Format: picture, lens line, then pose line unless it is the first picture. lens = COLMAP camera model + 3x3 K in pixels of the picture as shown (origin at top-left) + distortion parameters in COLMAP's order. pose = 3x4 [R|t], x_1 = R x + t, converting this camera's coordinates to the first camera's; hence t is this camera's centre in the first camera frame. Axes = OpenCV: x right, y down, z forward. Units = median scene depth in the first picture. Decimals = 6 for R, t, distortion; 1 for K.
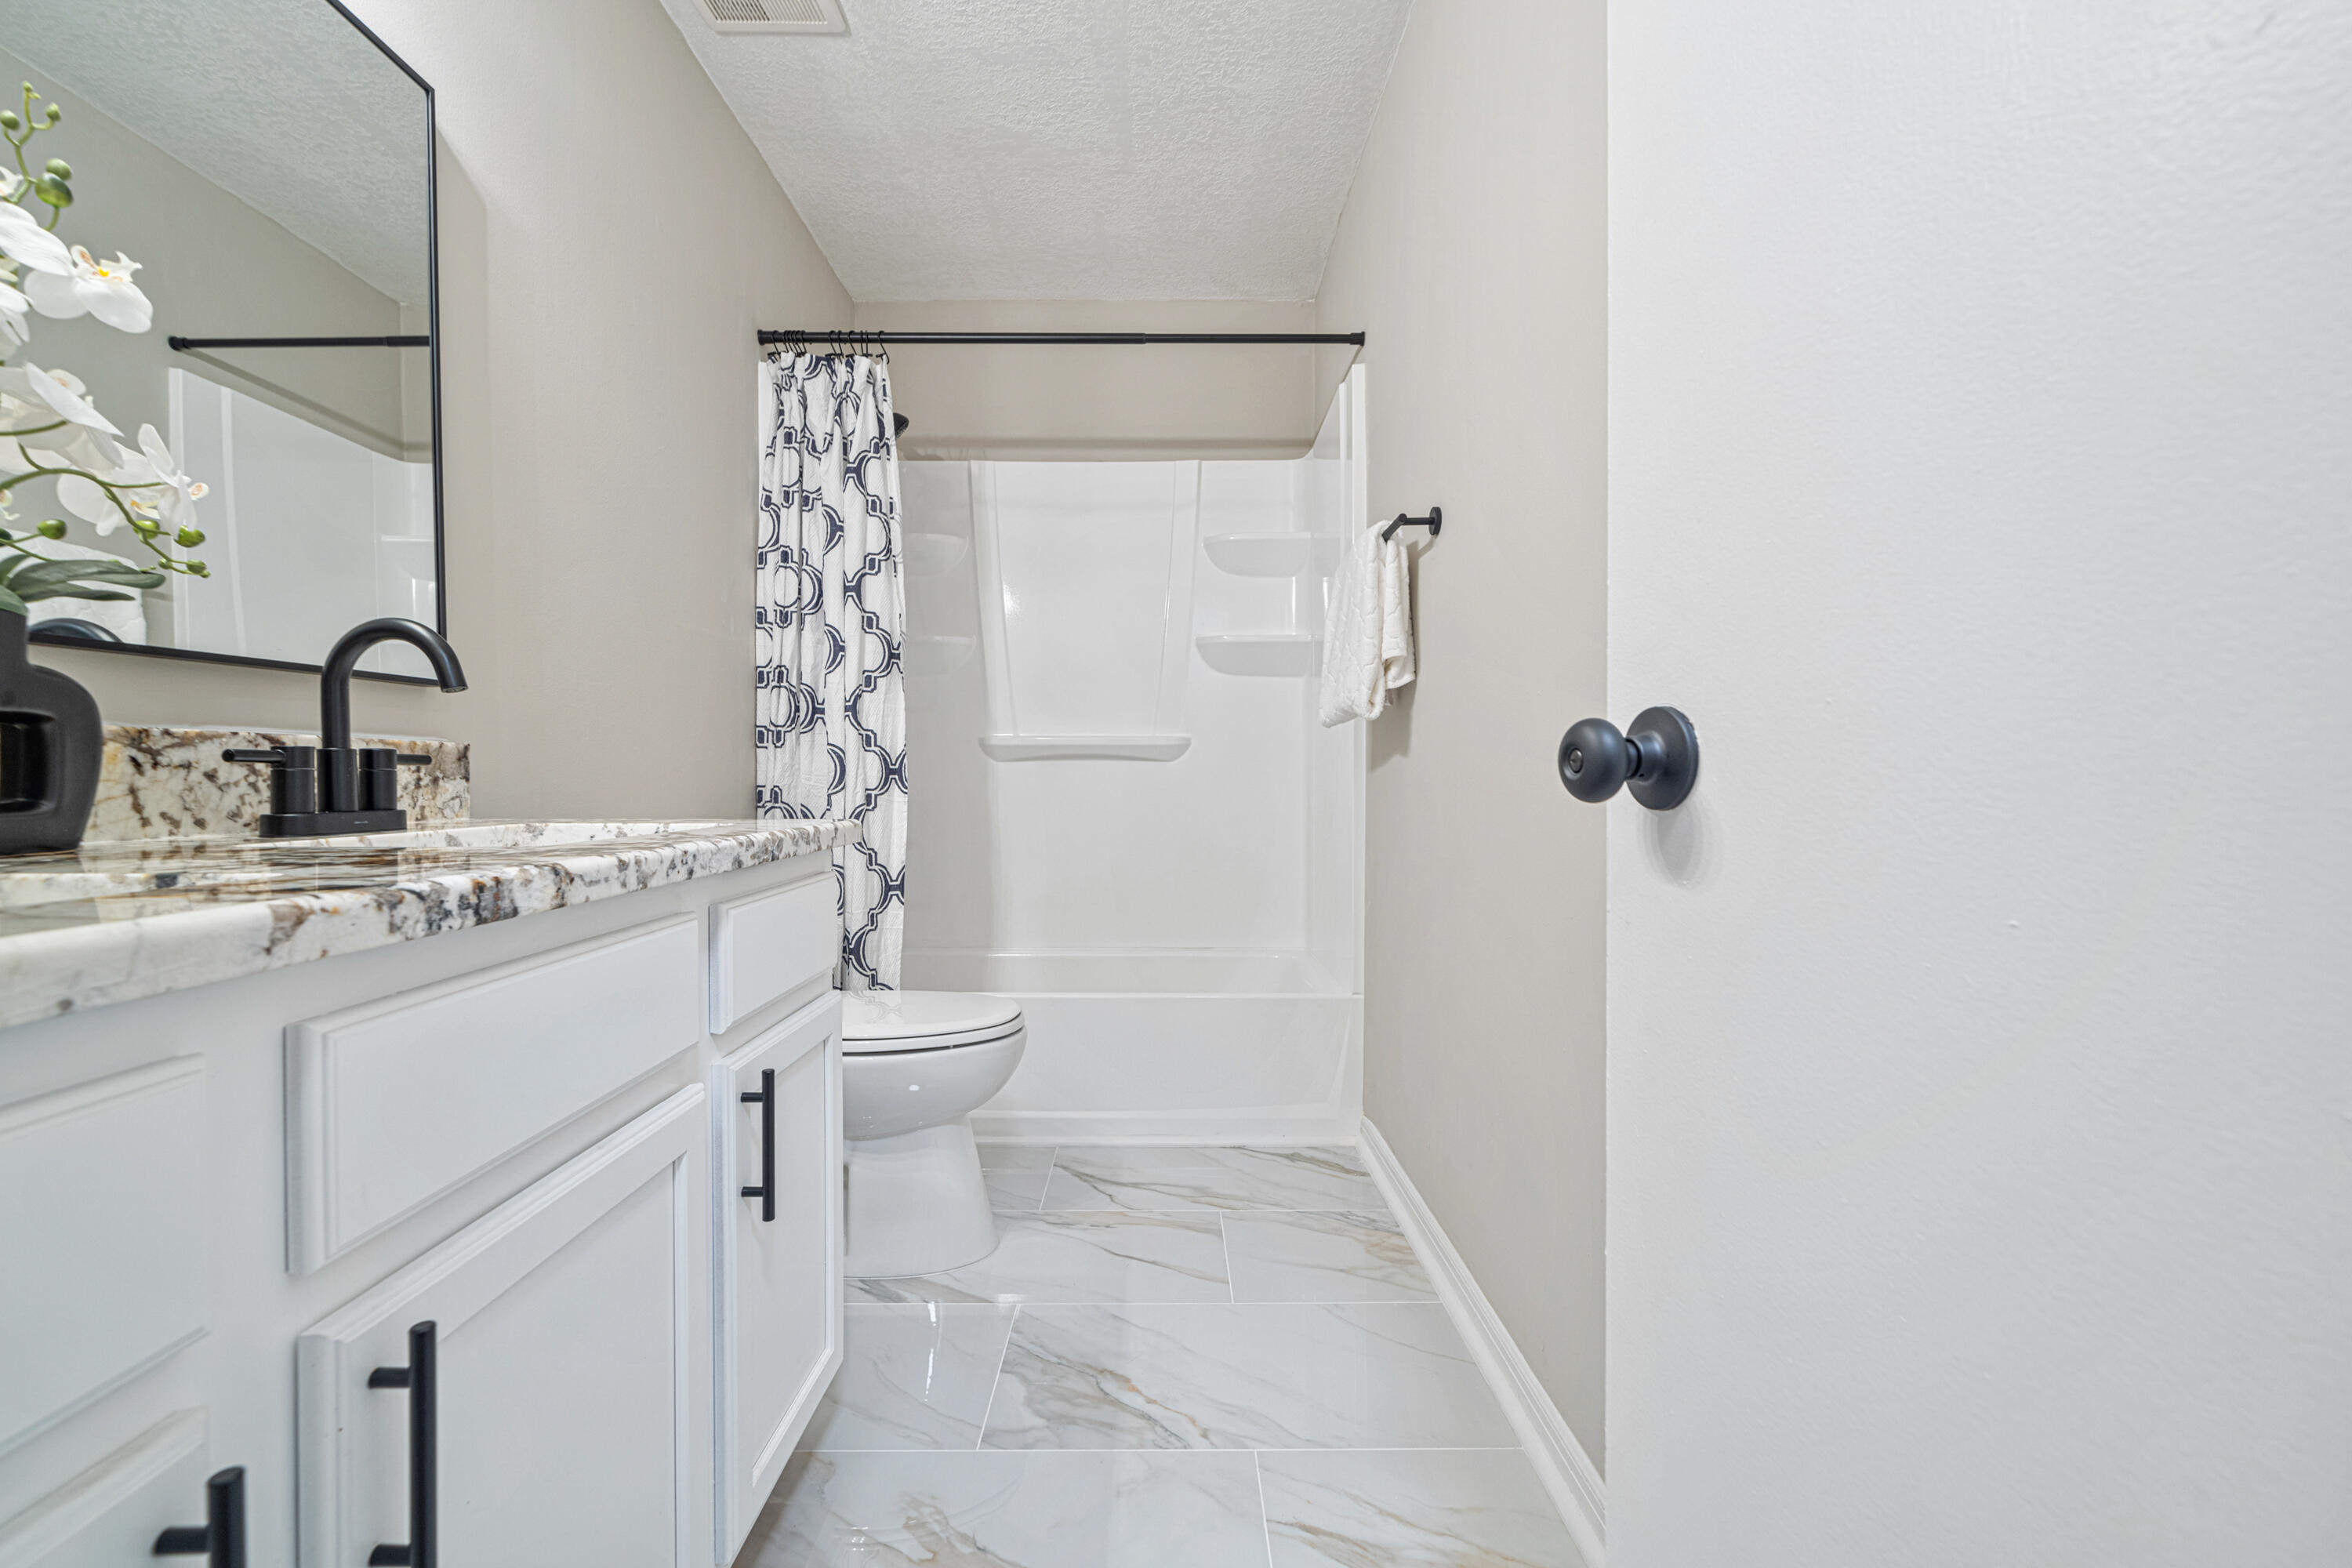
lens RADIAL K [[957.3, 0, 1151.4], [0, 957.3, 781.6], [0, 0, 1]] dist [0.003892, -0.001203]
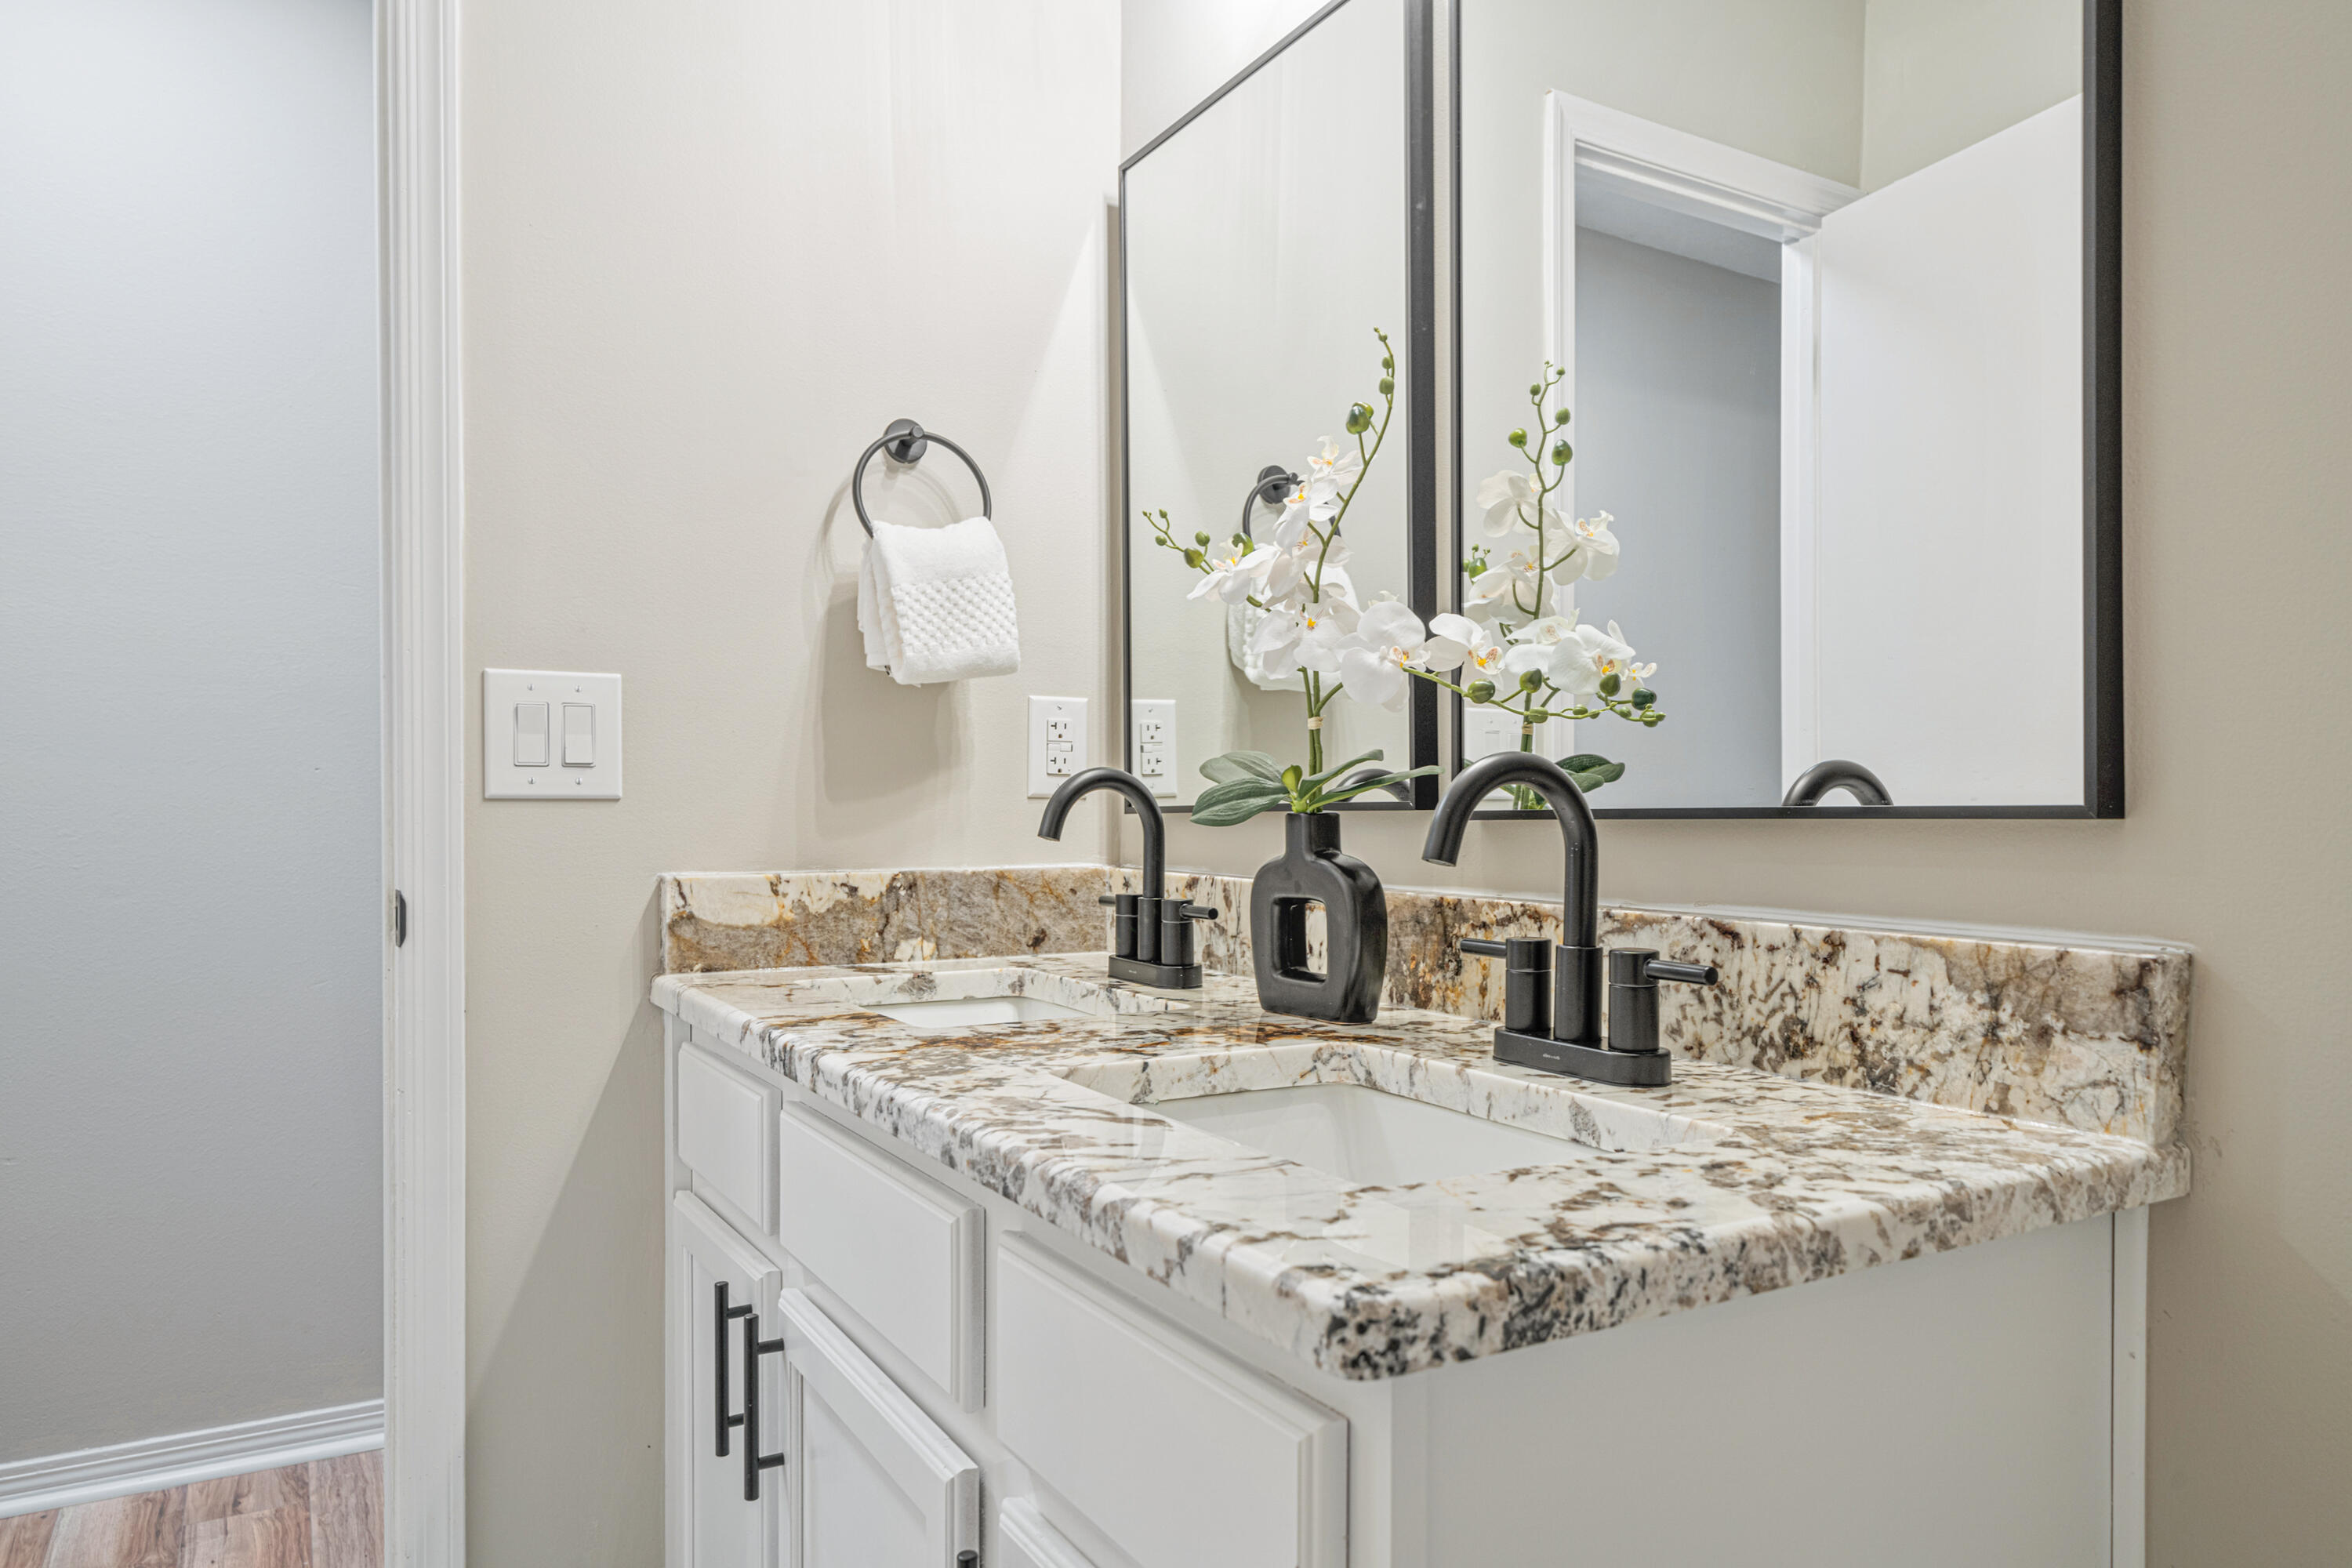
lens RADIAL K [[1551.6, 0, 1169.0], [0, 1551.6, 793.7], [0, 0, 1]] dist [-0.000346, 0.000081]
pose [[-0.866049, 0.000017, -0.499960, -0.034901], [-0.001213, 0.999997, 0.002136, -0.112755], [0.499958, 0.002457, -0.866046, 1.410670]]
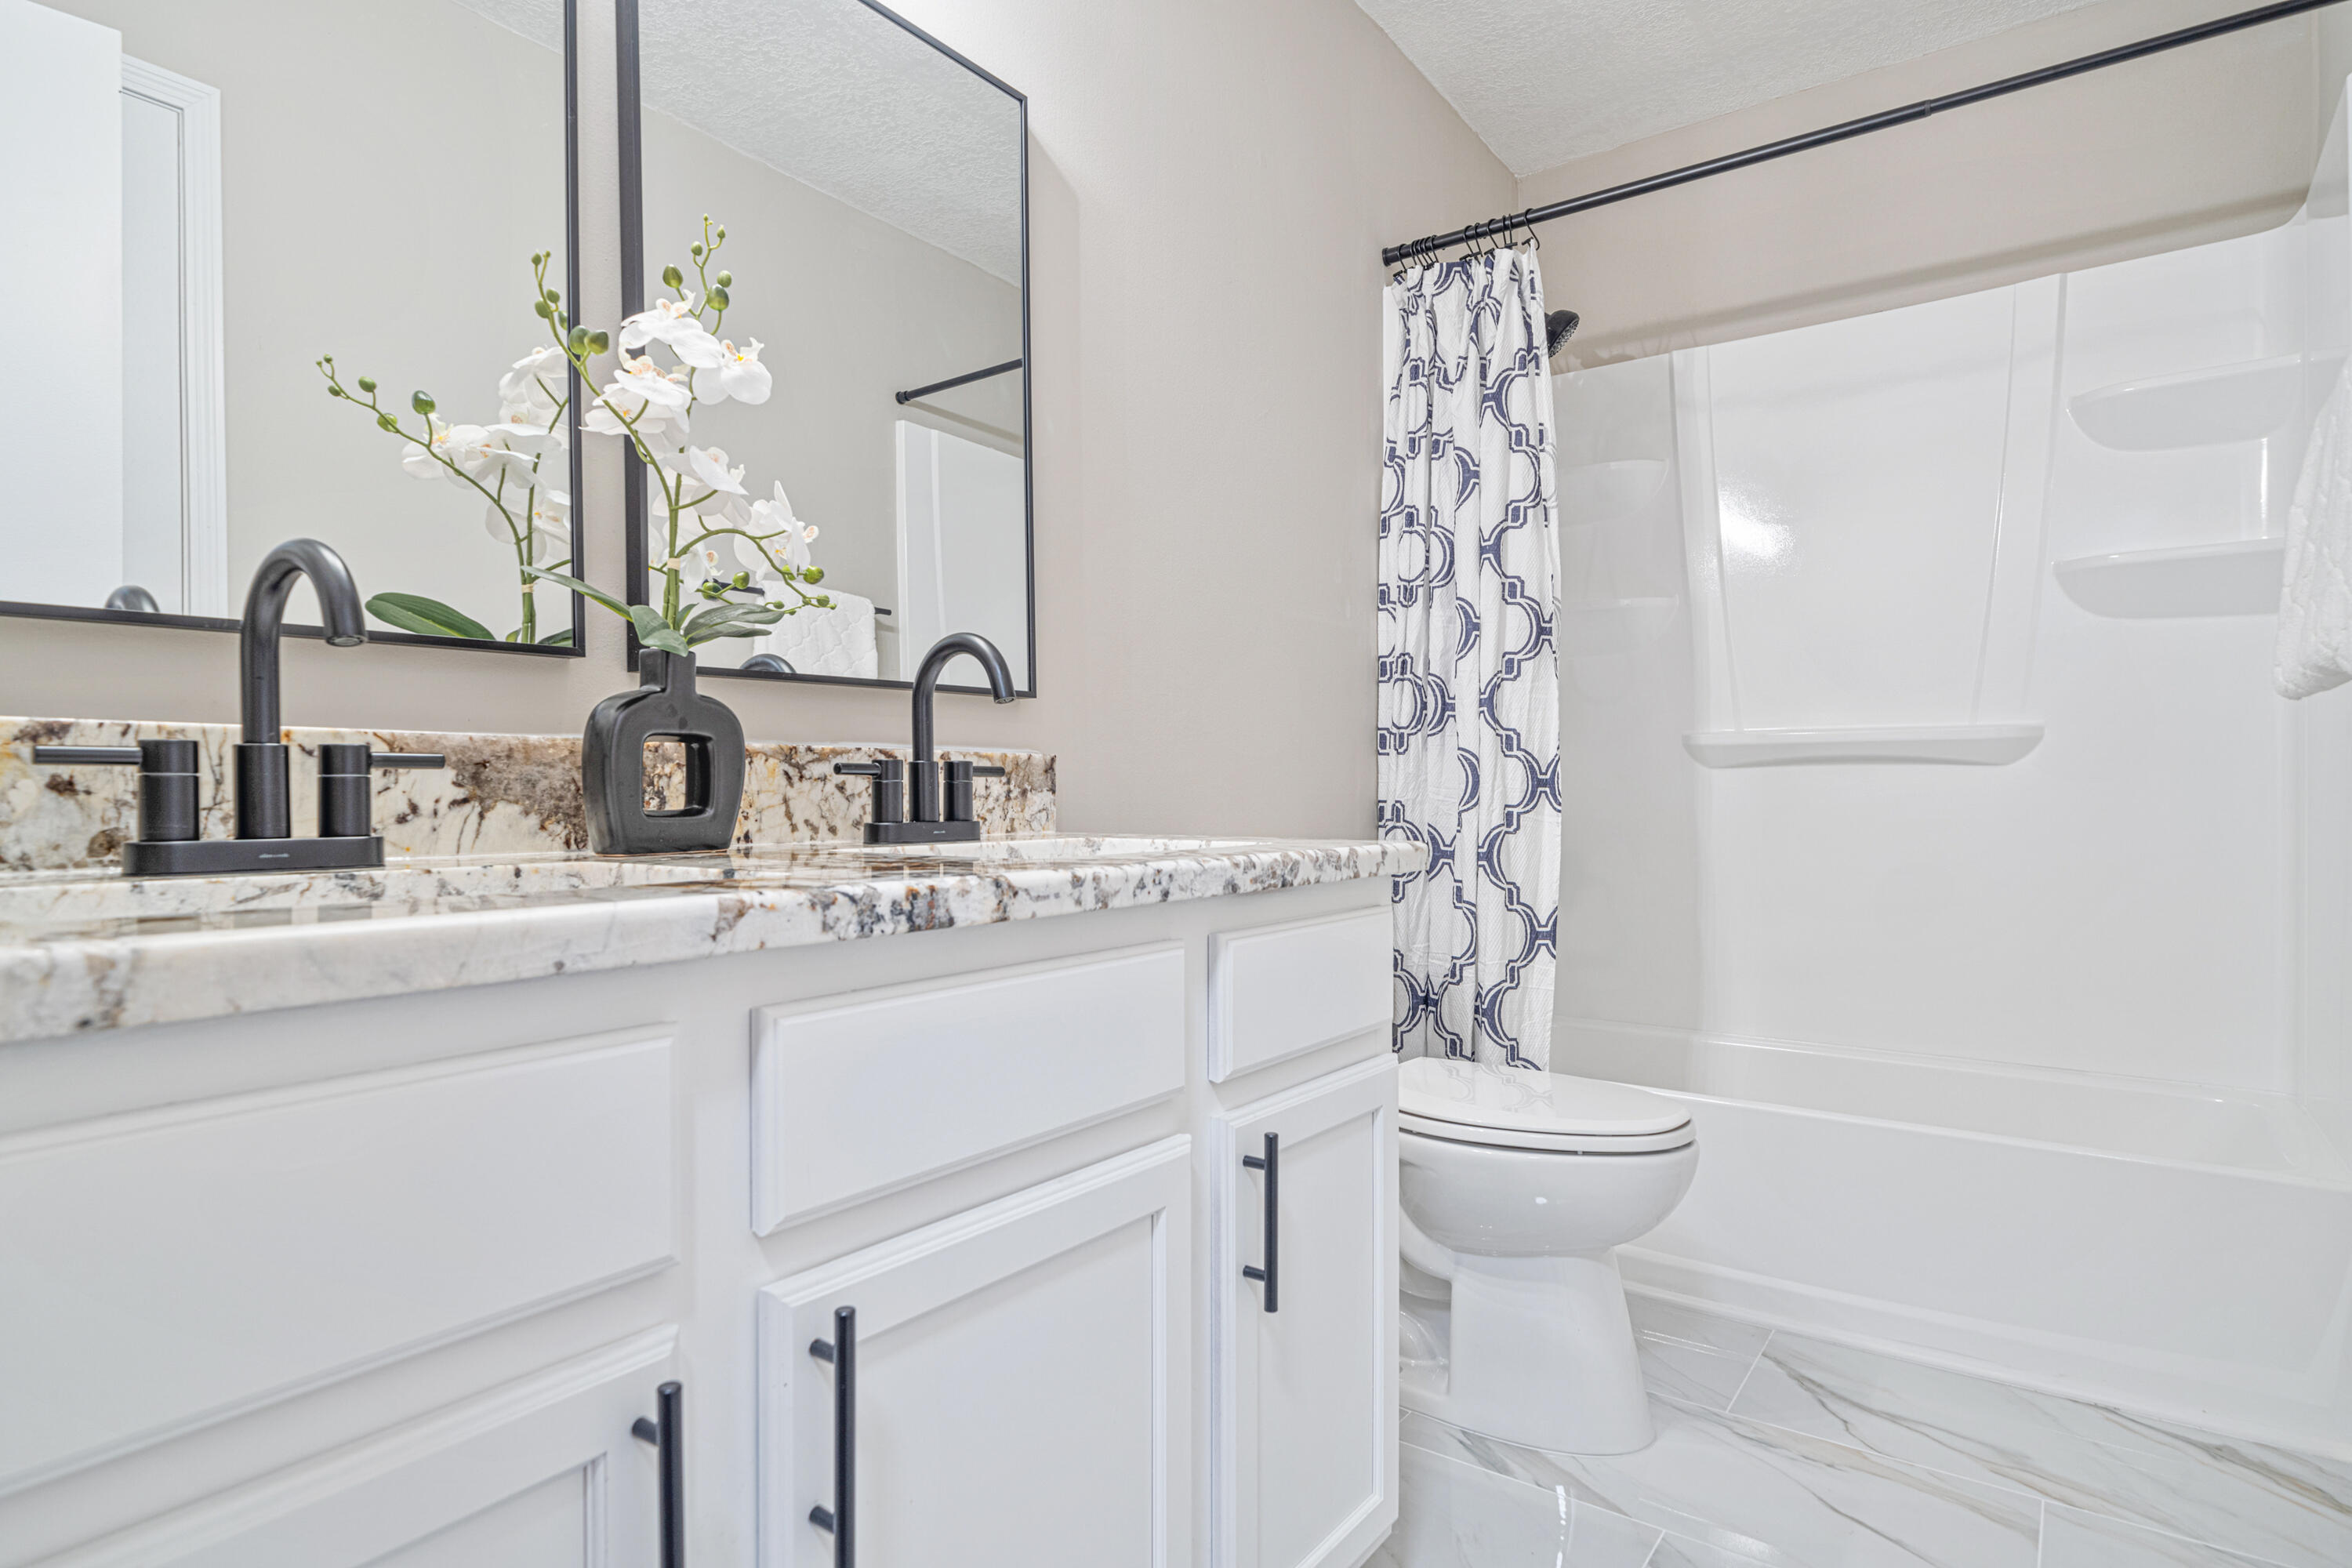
lens RADIAL K [[1243.1, 0, 1163.7], [0, 1243.1, 797.8], [0, 0, 1]] dist [0.001610, 0.001098]
pose [[0.808813, 0.002582, -0.588060, 0.127082], [-0.002781, 0.999996, 0.000566, 0.003075], [0.588059, 0.001177, 0.808817, 0.042809]]
